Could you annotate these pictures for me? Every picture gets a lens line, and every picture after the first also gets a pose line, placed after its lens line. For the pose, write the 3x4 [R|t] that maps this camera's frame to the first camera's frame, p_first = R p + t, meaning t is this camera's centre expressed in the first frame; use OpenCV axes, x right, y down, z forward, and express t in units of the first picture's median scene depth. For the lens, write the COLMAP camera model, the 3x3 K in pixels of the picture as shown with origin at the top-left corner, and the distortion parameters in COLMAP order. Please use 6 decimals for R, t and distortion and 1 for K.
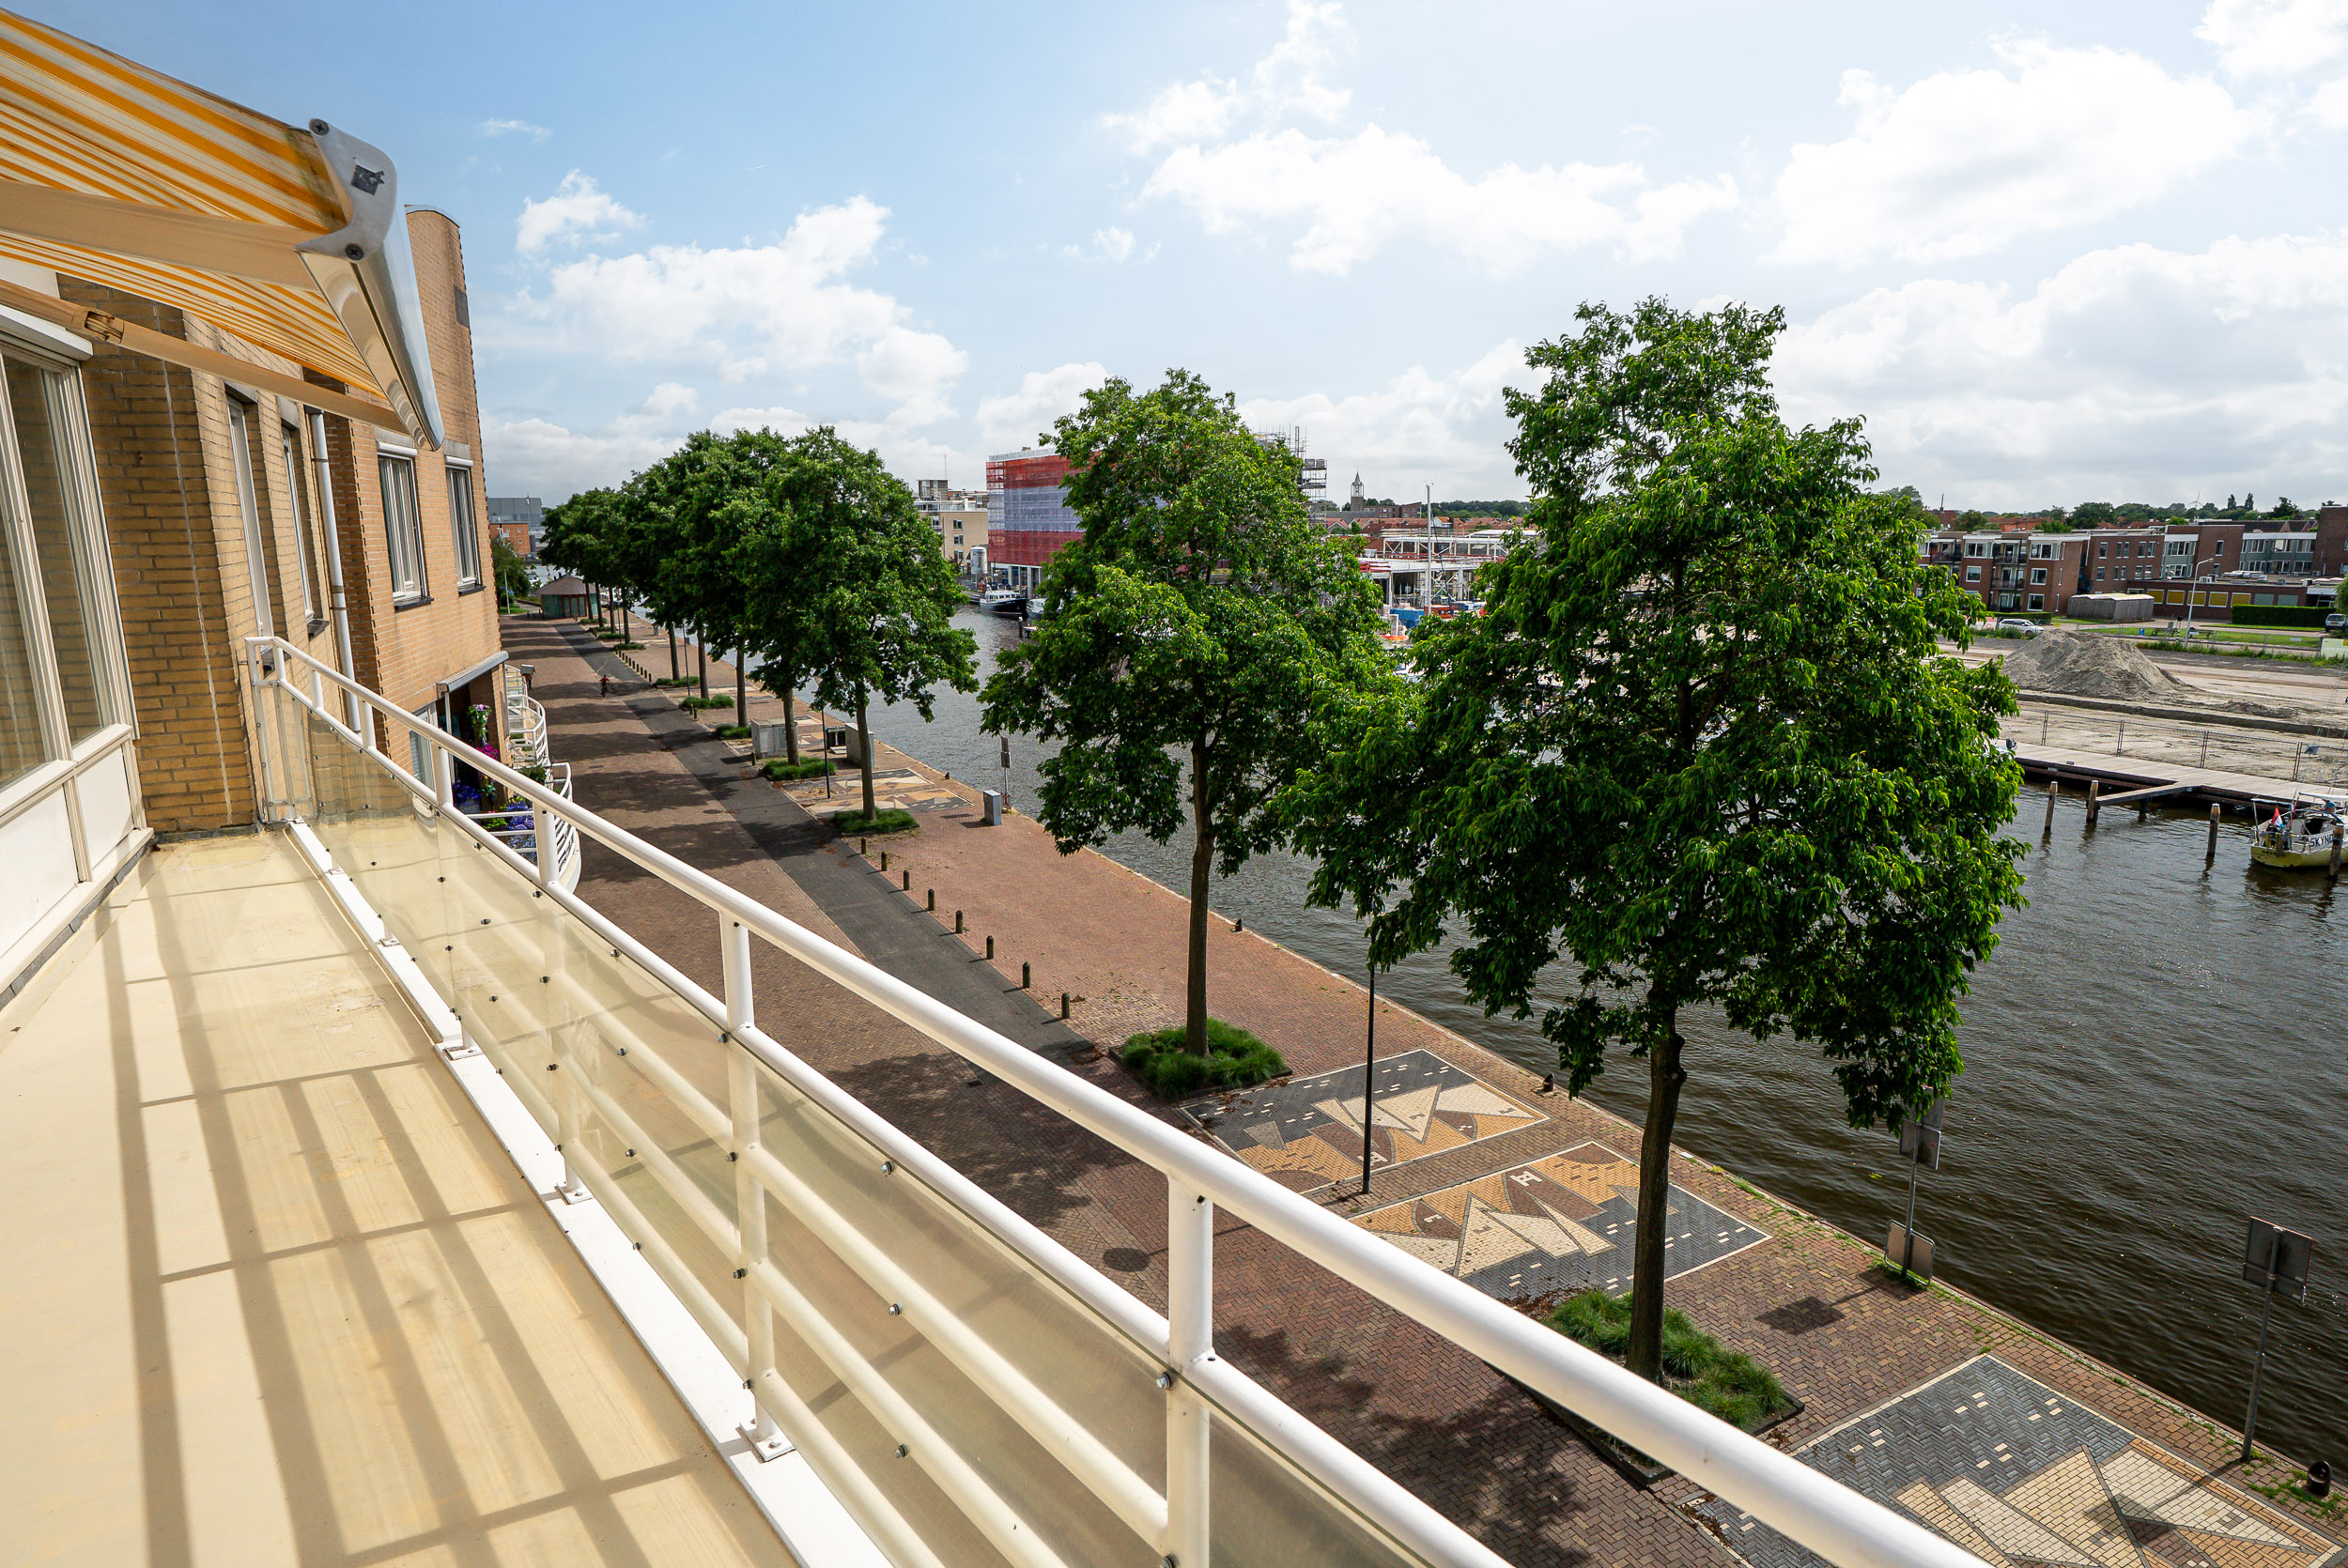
lens RADIAL K [[1404.6, 0, 1119.8], [0, 1404.6, 778.9], [0, 0, 1]] dist [-0.090963, 0.055876]
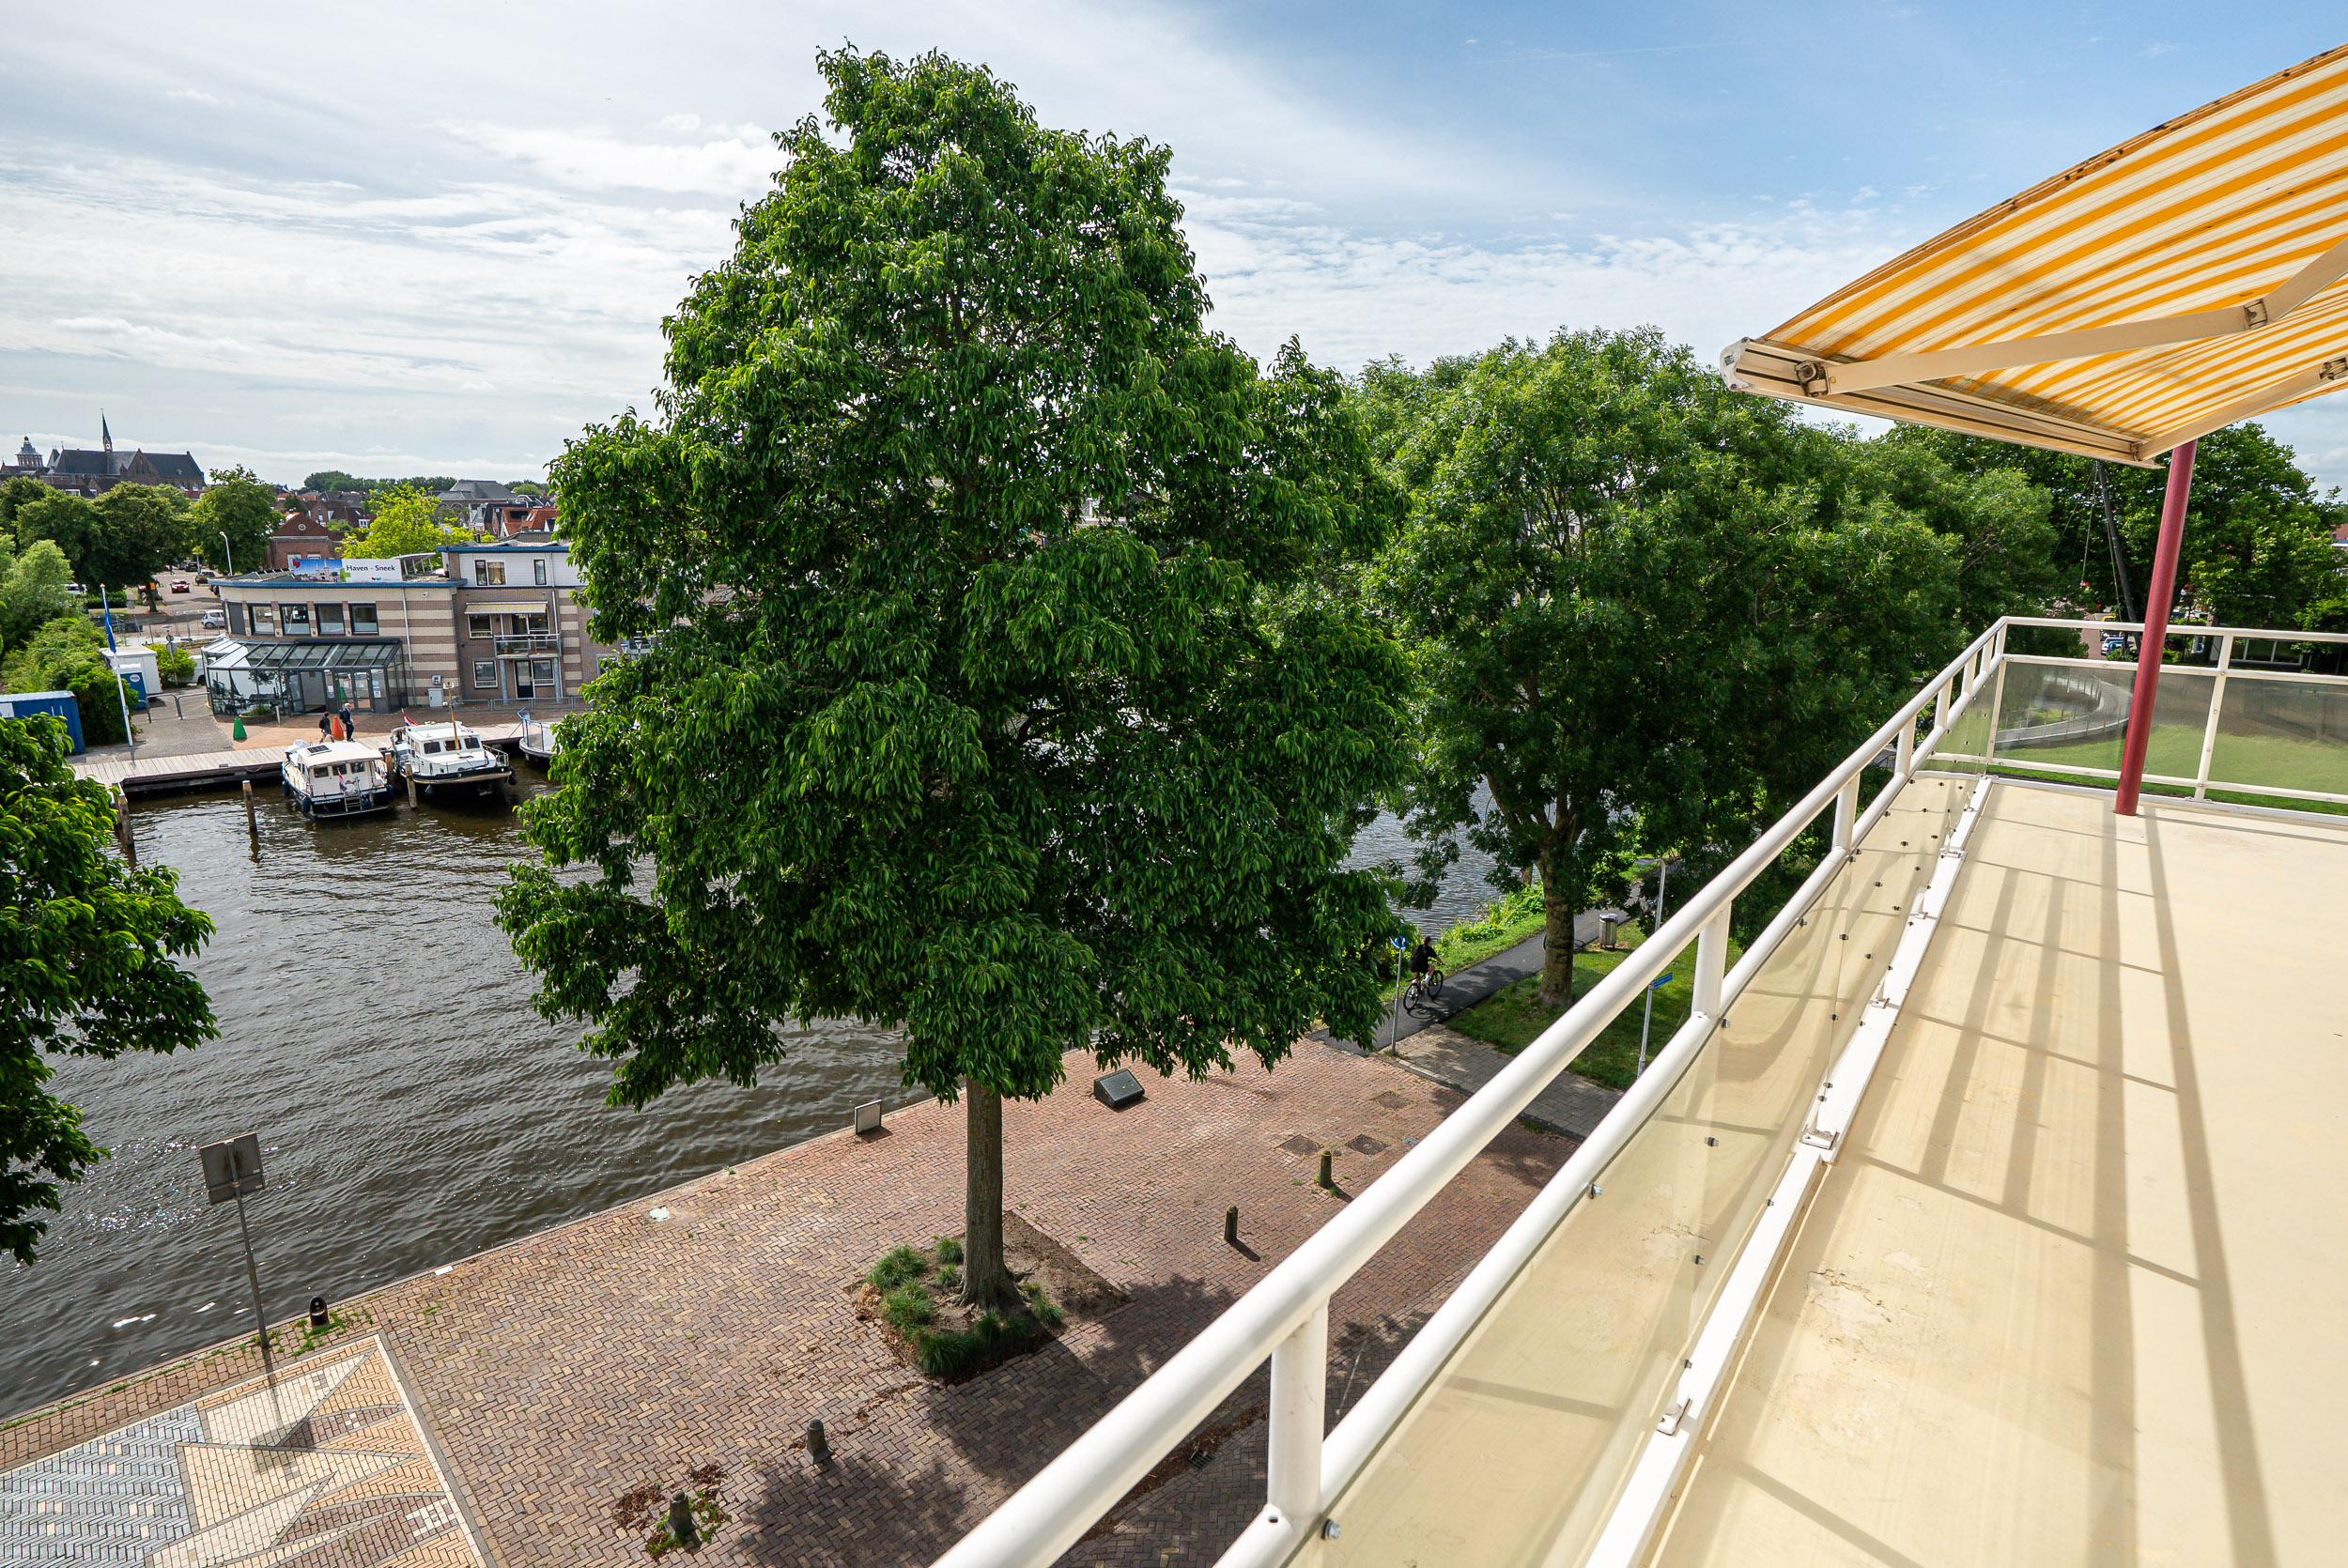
lens RADIAL K [[1273.8, 0, 1174.0], [0, 1273.8, 784.0], [0, 0, 1]] dist [0.004527, 0.000531]
pose [[-0.300474, -0.194270, 0.933796, -0.289167], [0.171311, 0.952123, 0.253207, -0.083592], [-0.938279, 0.236052, -0.252808, 0.411240]]
